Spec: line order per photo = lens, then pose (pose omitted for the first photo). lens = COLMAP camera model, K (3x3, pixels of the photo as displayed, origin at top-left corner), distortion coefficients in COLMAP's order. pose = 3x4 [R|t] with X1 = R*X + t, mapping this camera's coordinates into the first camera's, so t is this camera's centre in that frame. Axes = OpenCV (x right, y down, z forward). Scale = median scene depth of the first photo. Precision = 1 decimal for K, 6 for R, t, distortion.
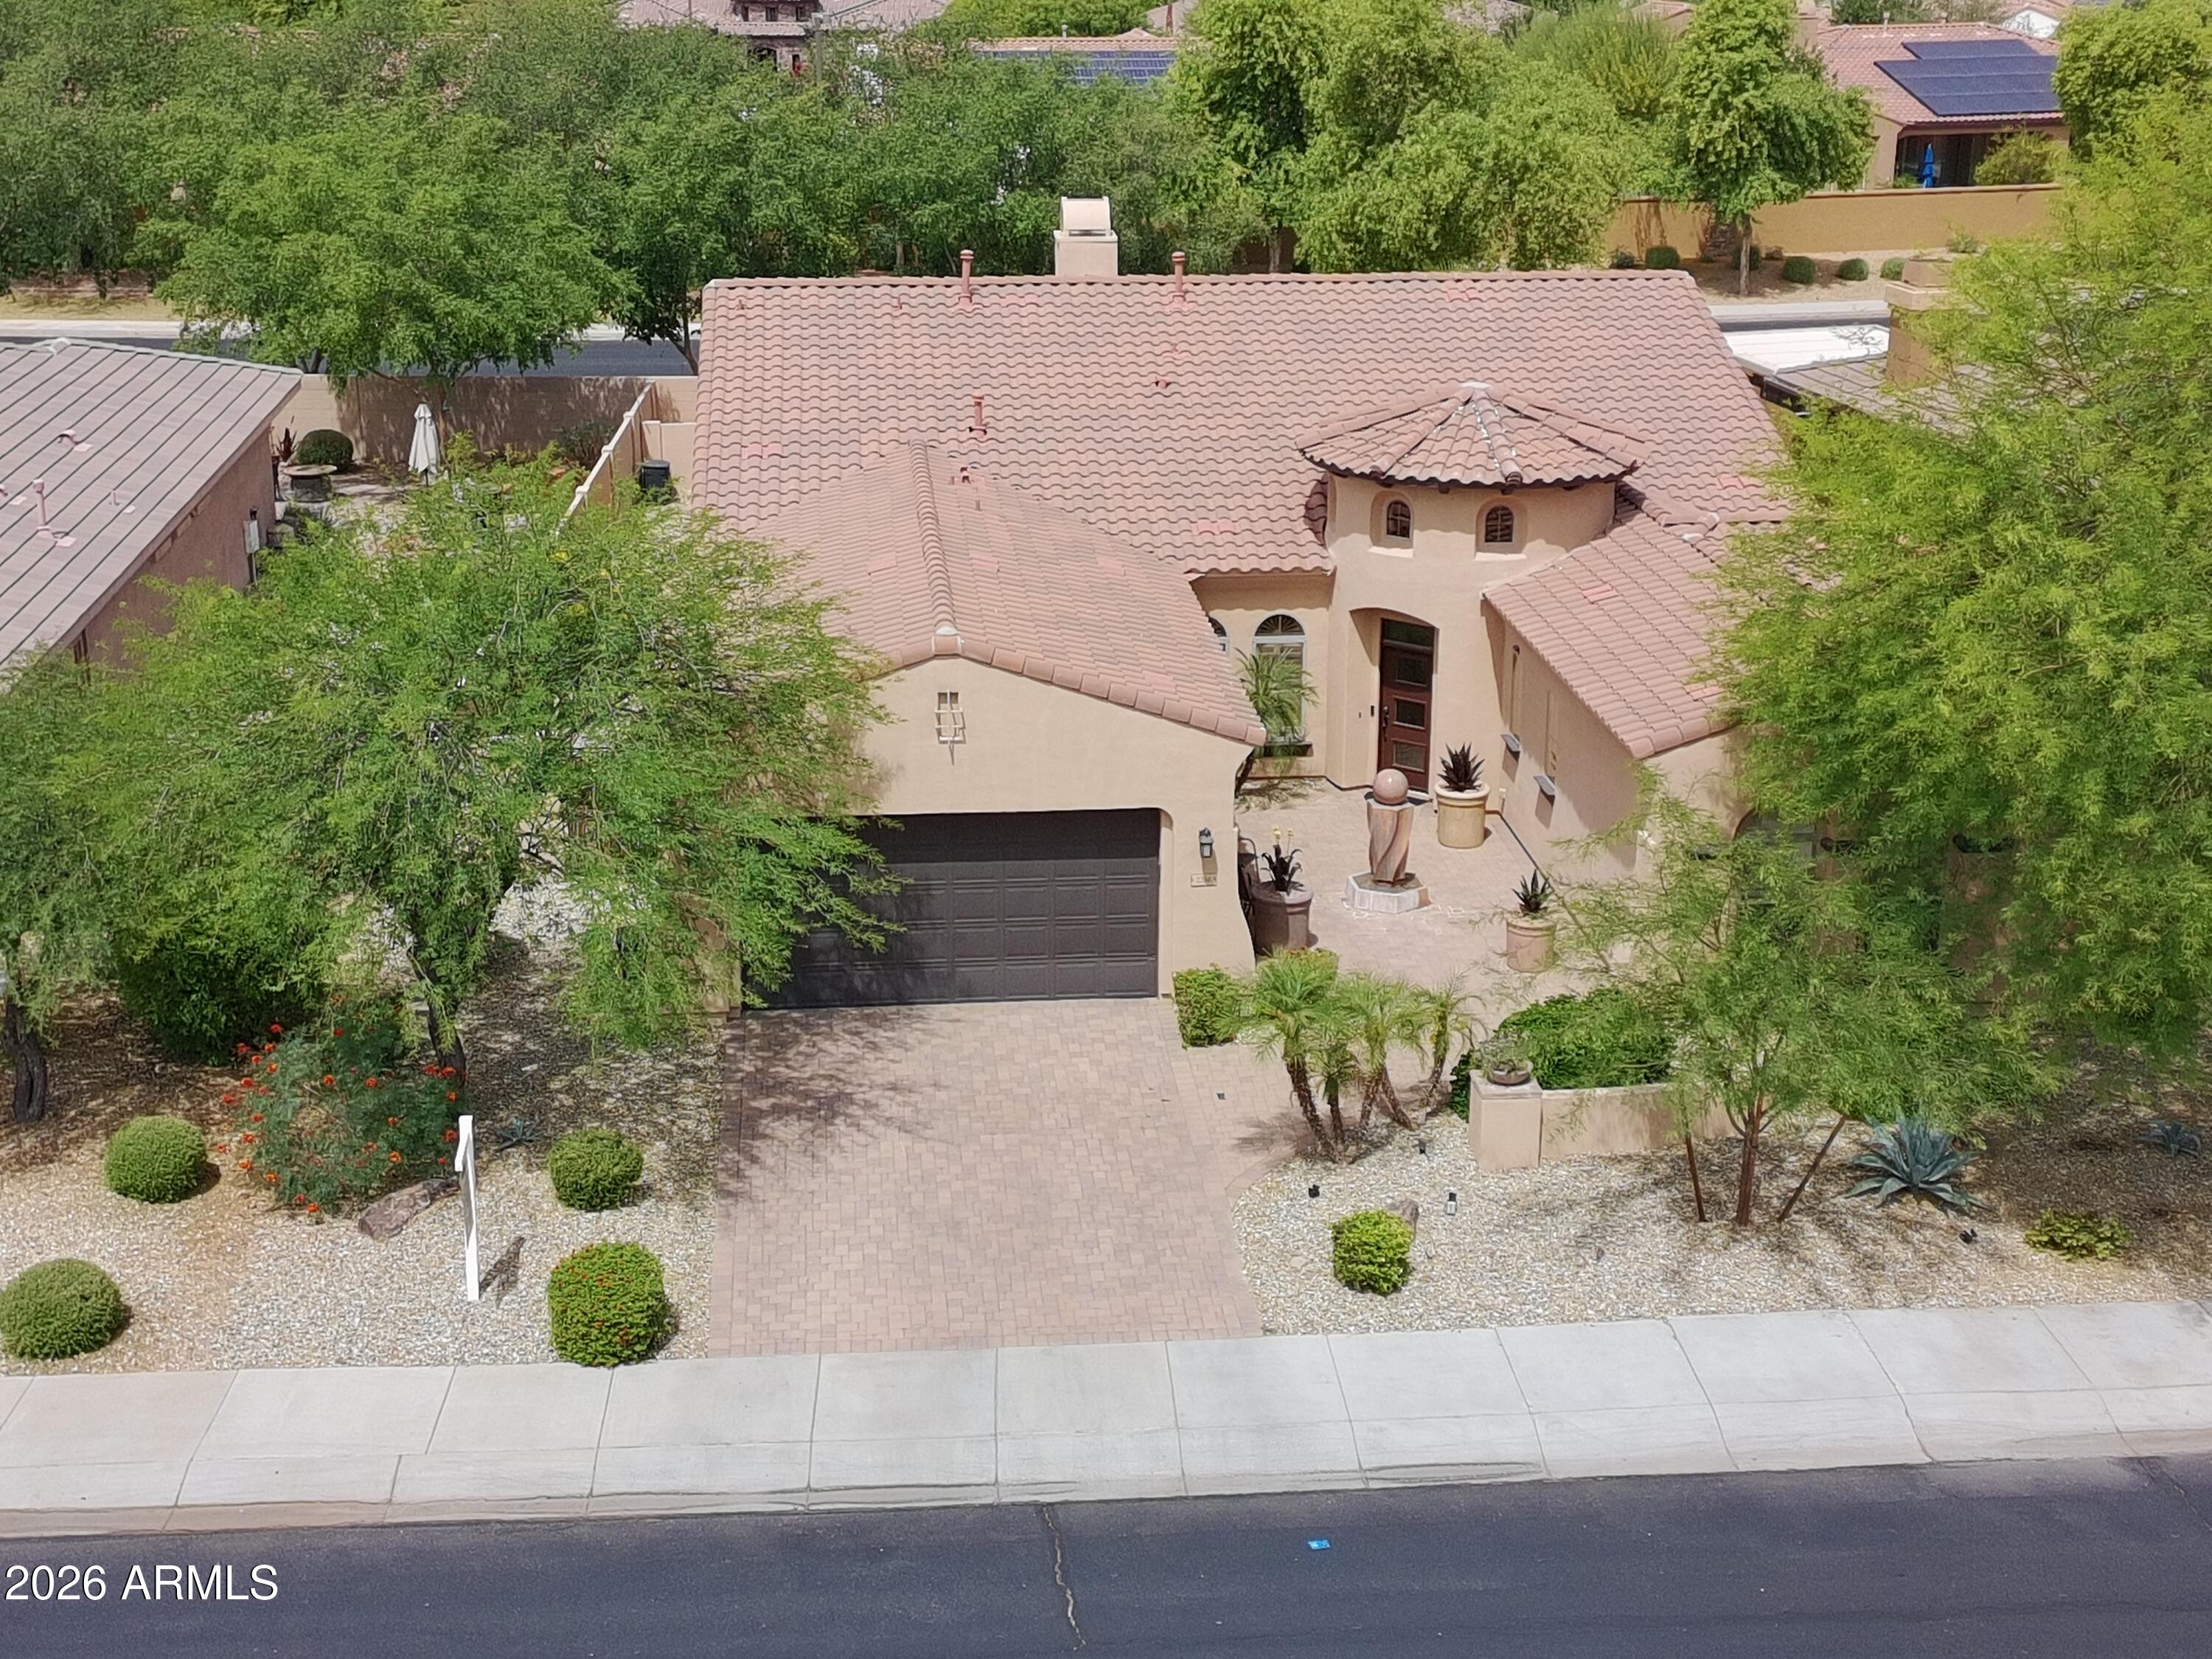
lens RADIAL K [[2929.0, 0, 1106.0], [0, 2929.0, 829.5], [0, 0, 1]] dist [0.062719, 0.010066]
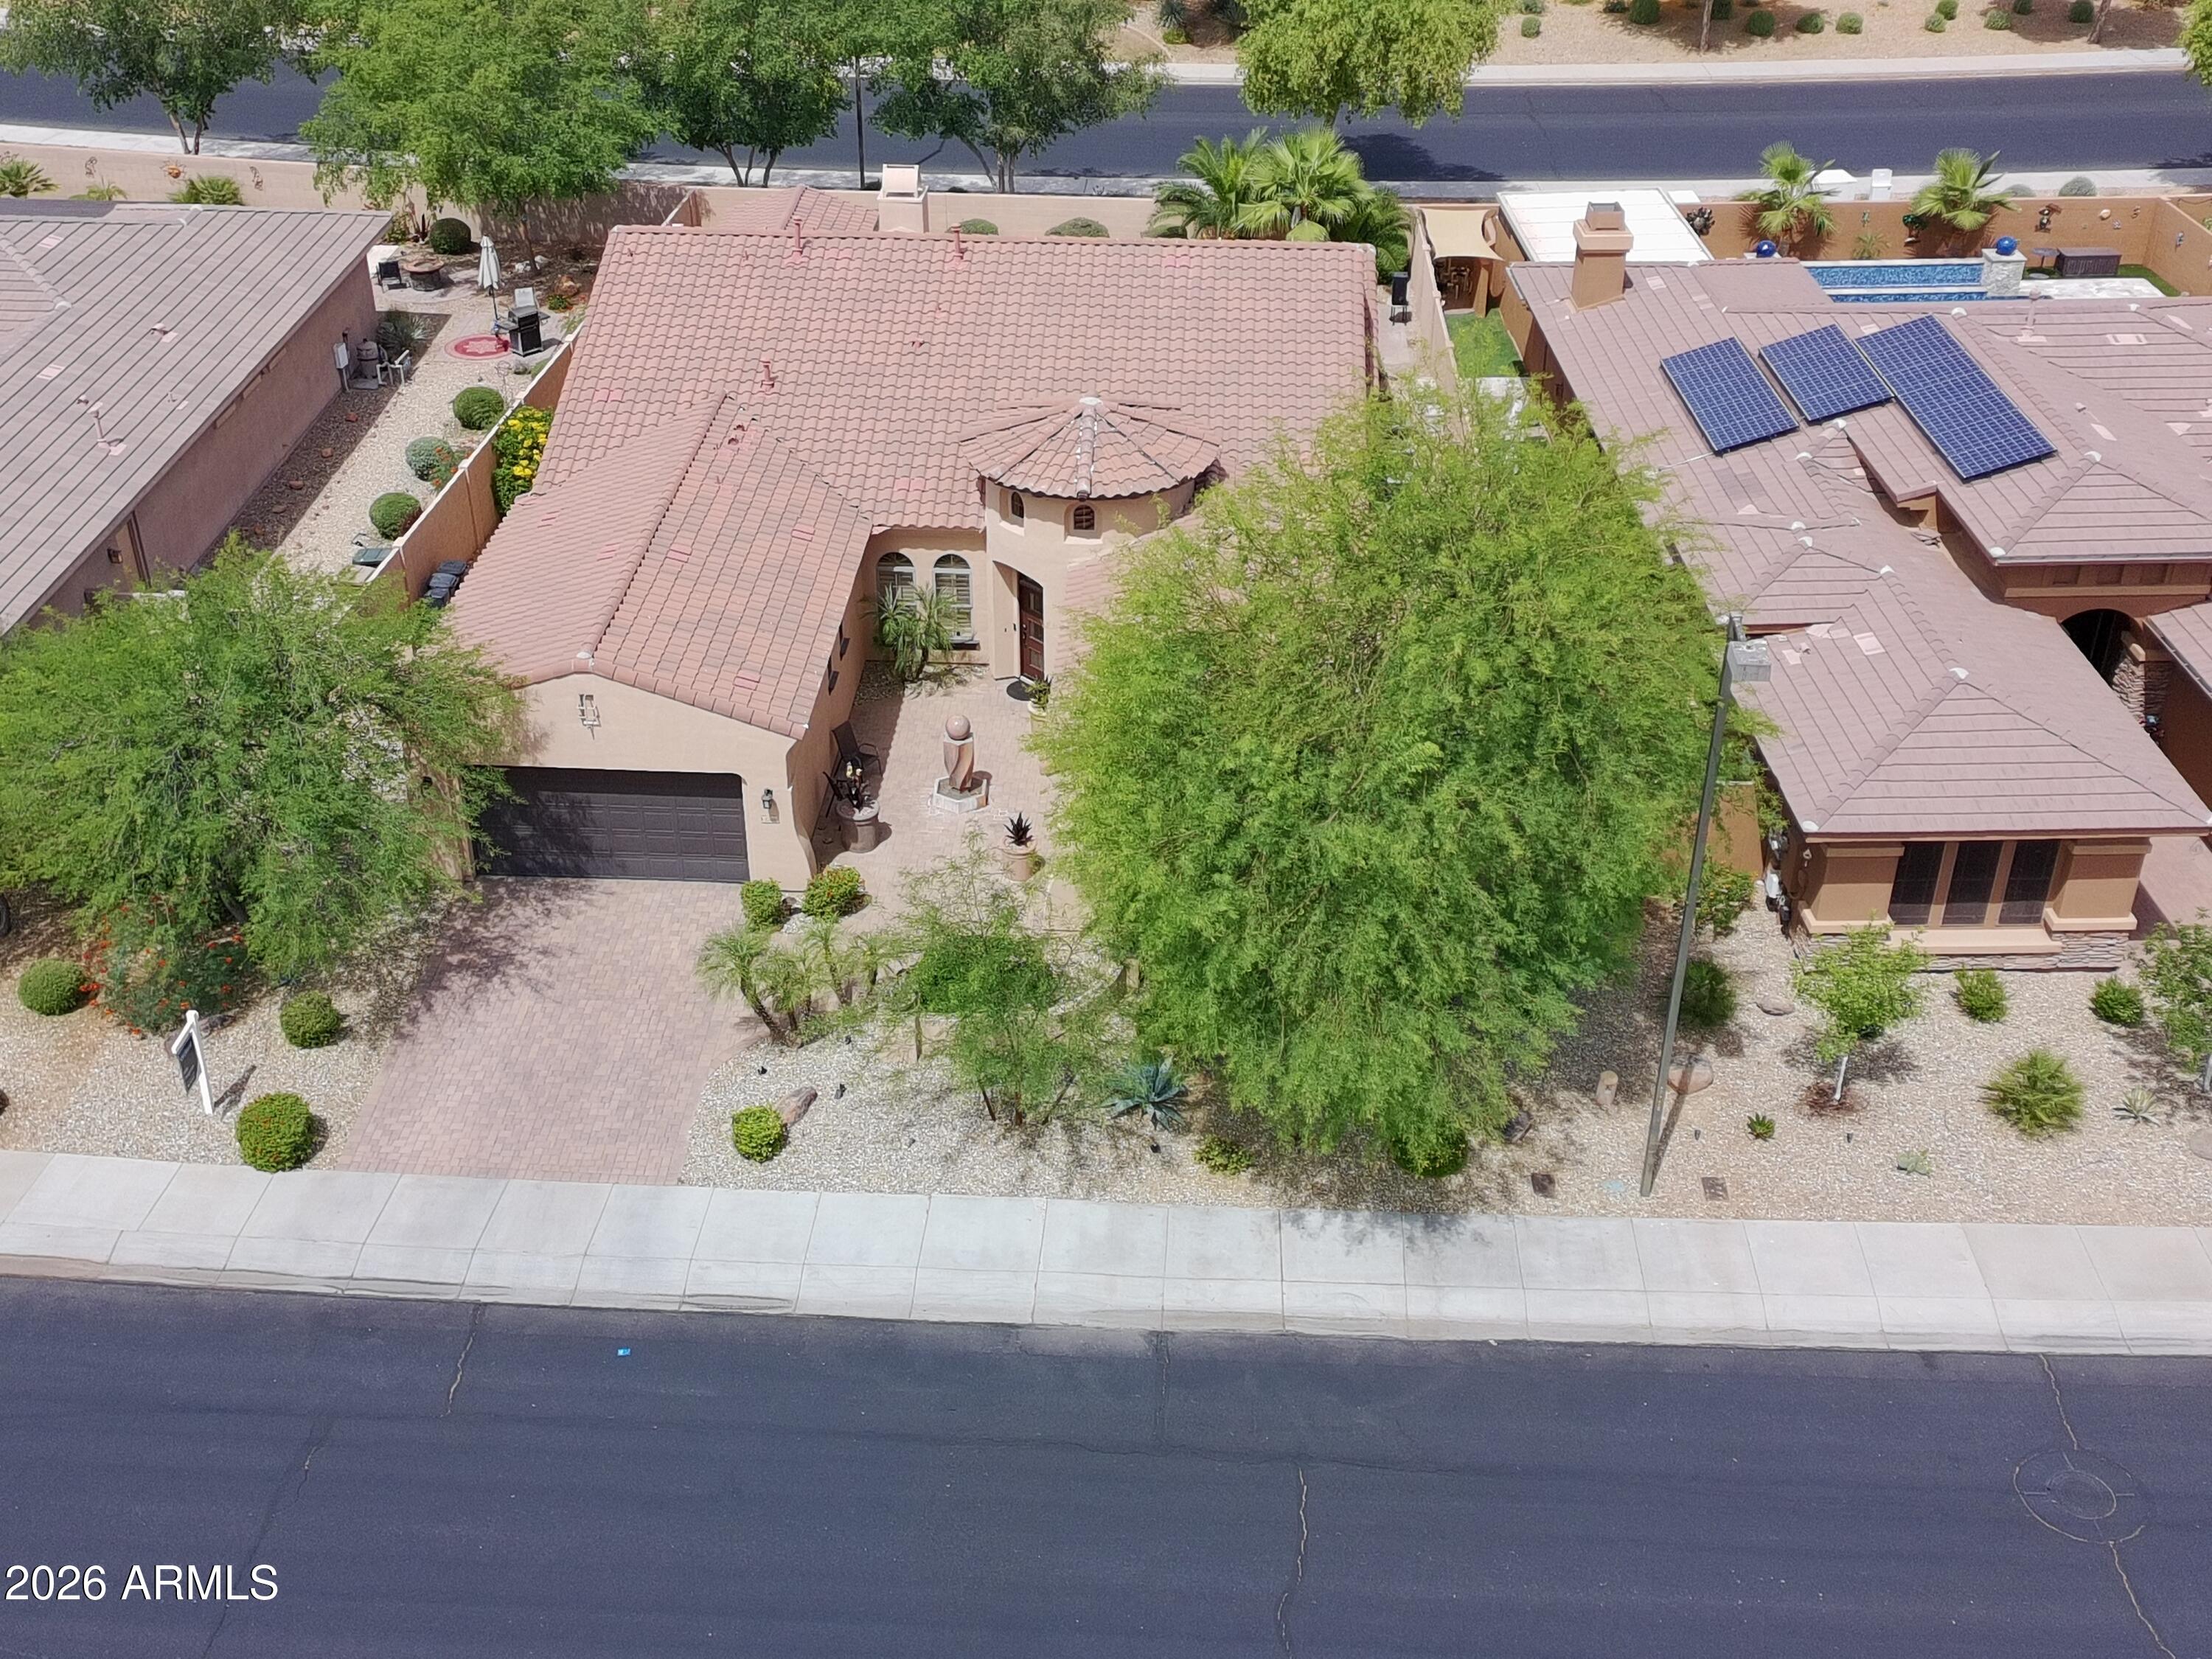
lens RADIAL K [[2445.6, 0, 1106.0], [0, 2445.6, 829.5], [0, 0, 1]] dist [0.069231, 0.027856]
pose [[0.988363, 0.079816, -0.129492, 0.373938], [-0.046994, 0.969855, 0.239108, -0.291059], [0.144673, -0.230240, 0.962320, -0.170560]]
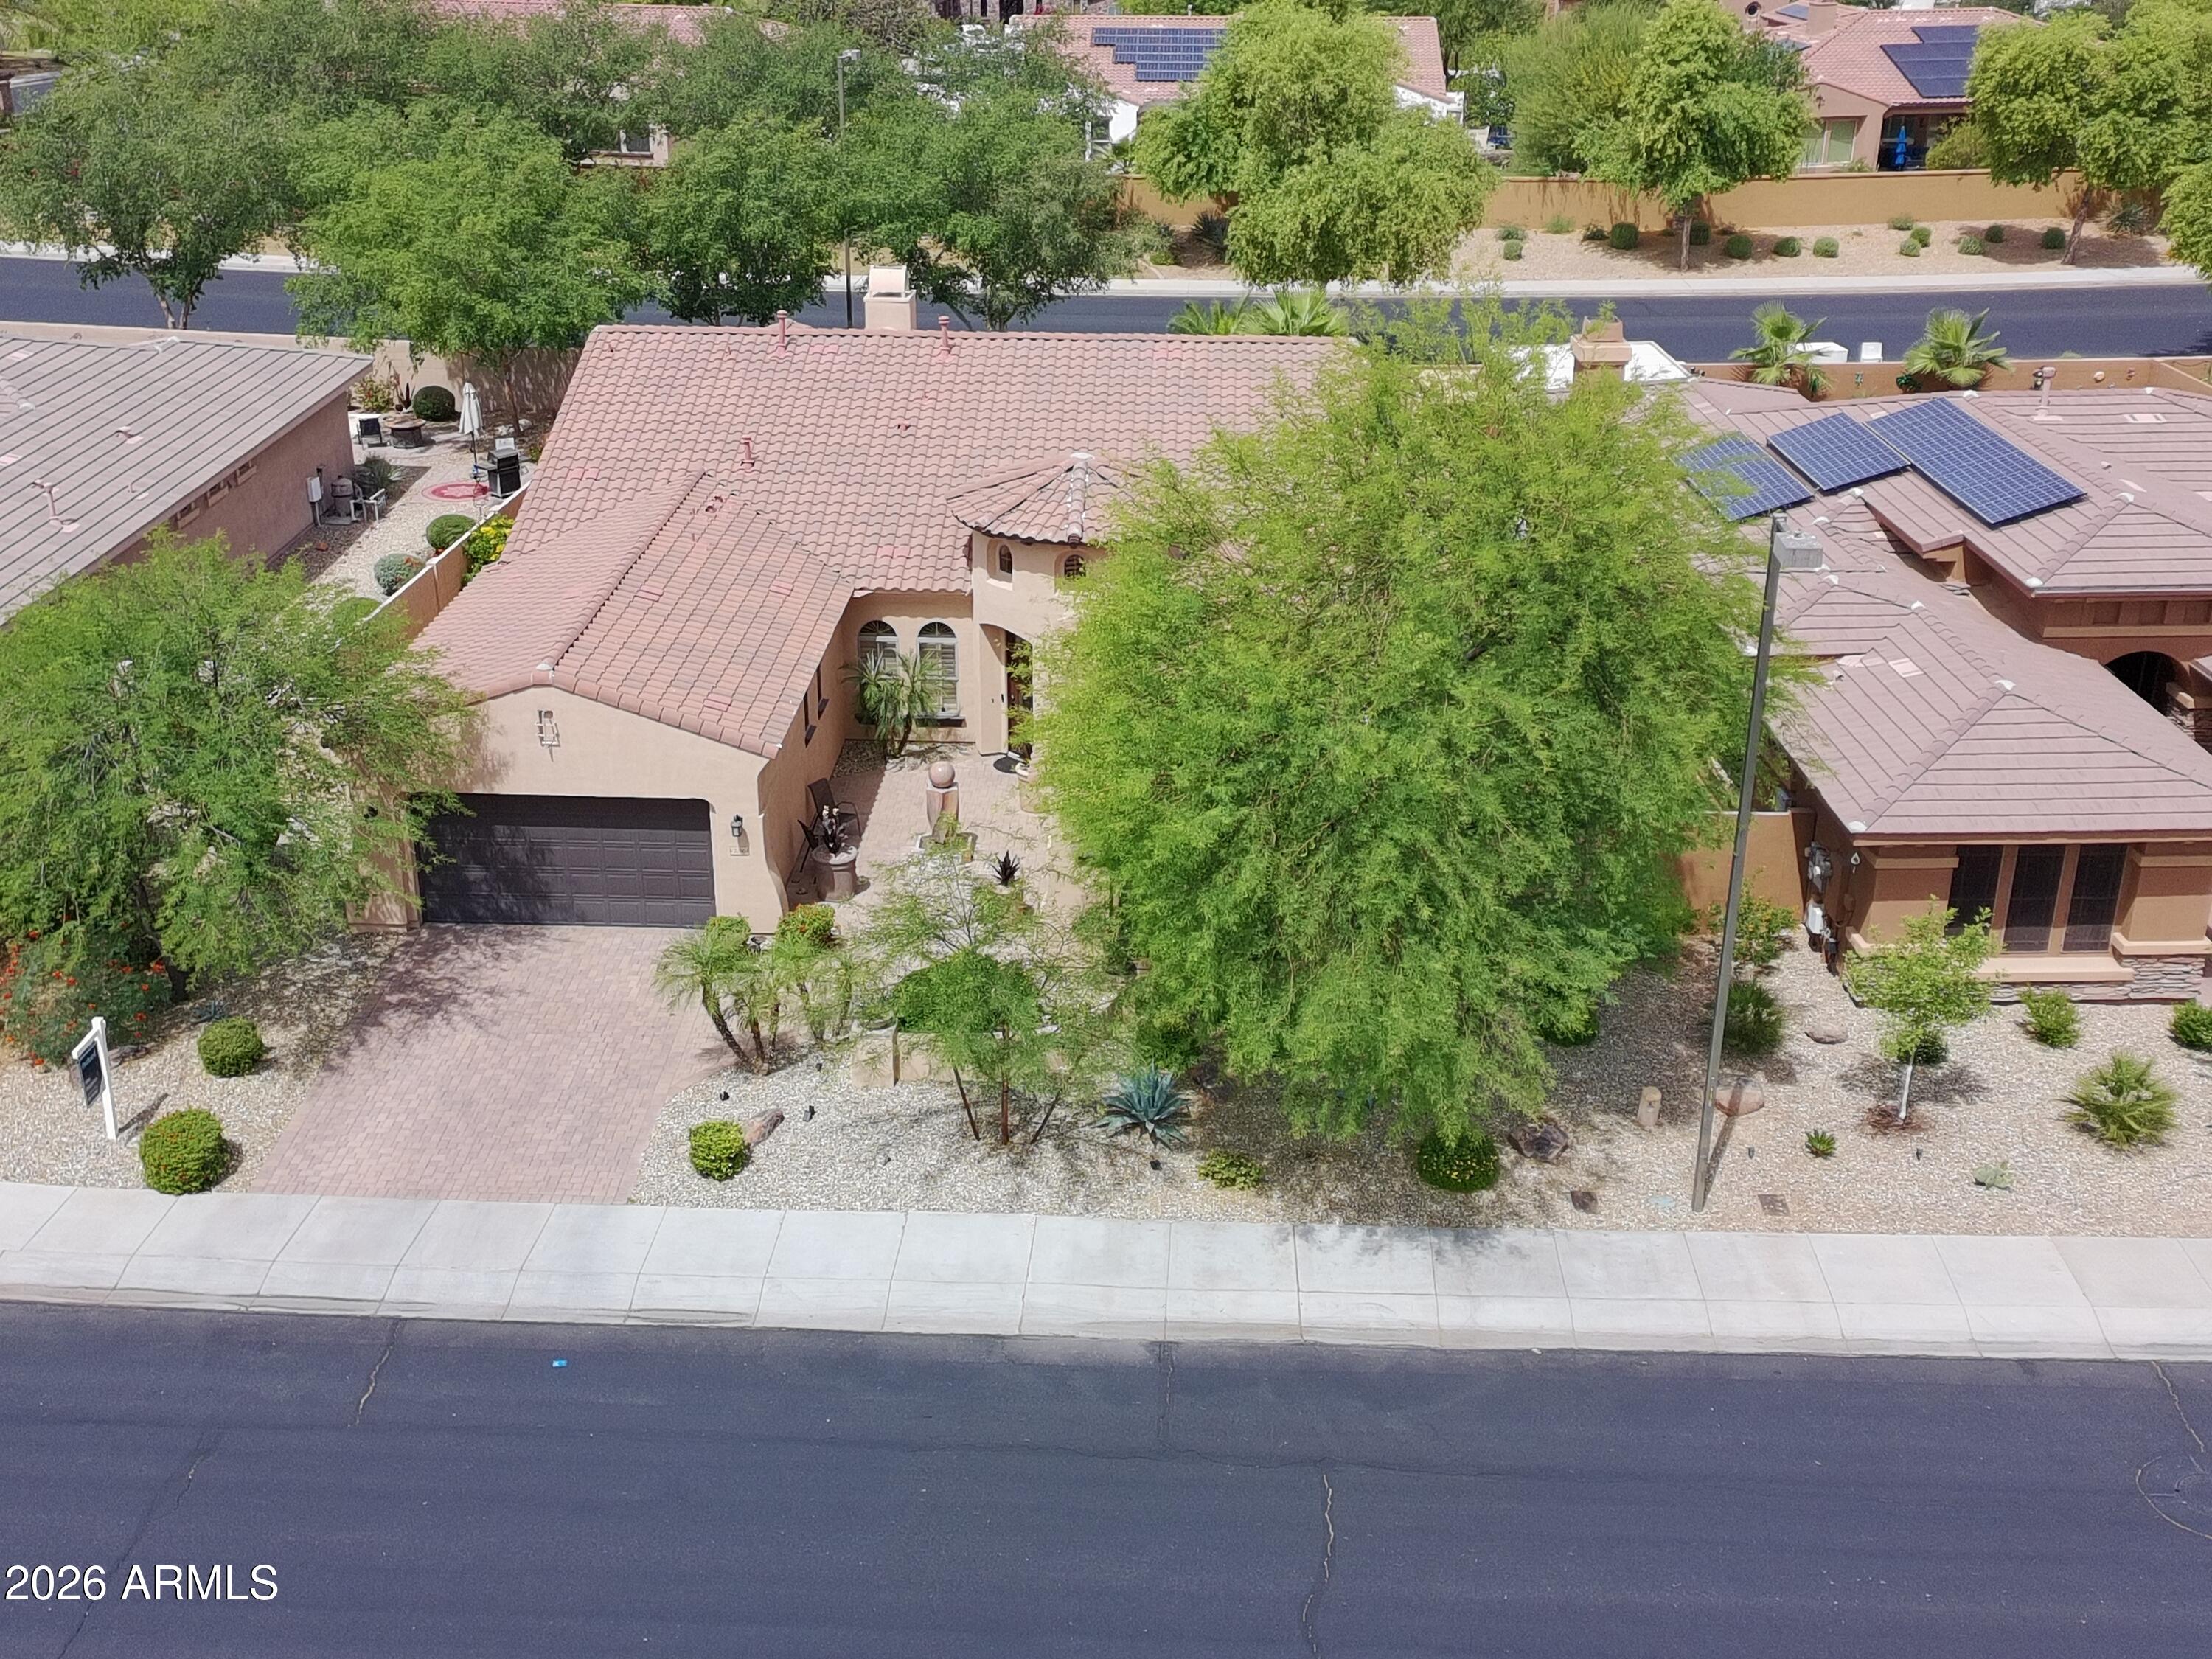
lens RADIAL K [[2445.6, 0, 1106.0], [0, 2445.6, 829.5], [0, 0, 1]] dist [0.069231, 0.027856]
pose [[0.989215, 0.057928, -0.134528, 0.371143], [-0.045075, 0.994292, 0.096702, -0.115896], [0.139362, -0.089595, 0.986180, -0.115050]]
